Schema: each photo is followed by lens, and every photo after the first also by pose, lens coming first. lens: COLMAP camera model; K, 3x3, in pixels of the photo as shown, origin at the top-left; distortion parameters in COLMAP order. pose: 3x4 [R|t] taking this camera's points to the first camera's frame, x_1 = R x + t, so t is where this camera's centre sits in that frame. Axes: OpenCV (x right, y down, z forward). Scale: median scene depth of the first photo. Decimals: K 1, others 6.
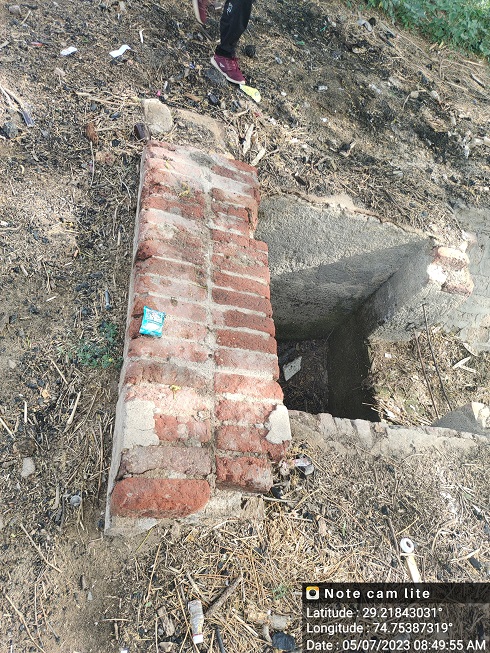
lens RADIAL K [[527.1, 0, 237.2], [0, 527.1, 321.2], [0, 0, 1]] dist [0.177997, -0.279047]
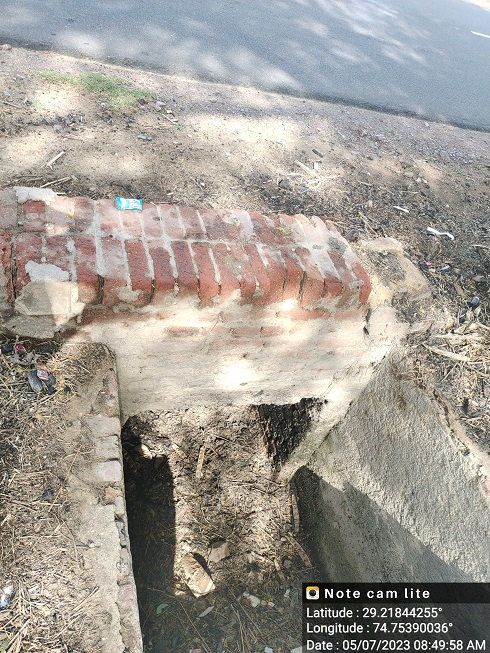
lens RADIAL K [[527.1, 0, 237.2], [0, 527.1, 321.2], [0, 0, 1]] dist [0.177997, -0.279047]
pose [[0.244825, 0.379838, -0.892067, 0.875218], [-0.868533, 0.494859, -0.027658, -0.037336], [0.430942, 0.781561, 0.451056, 0.589735]]
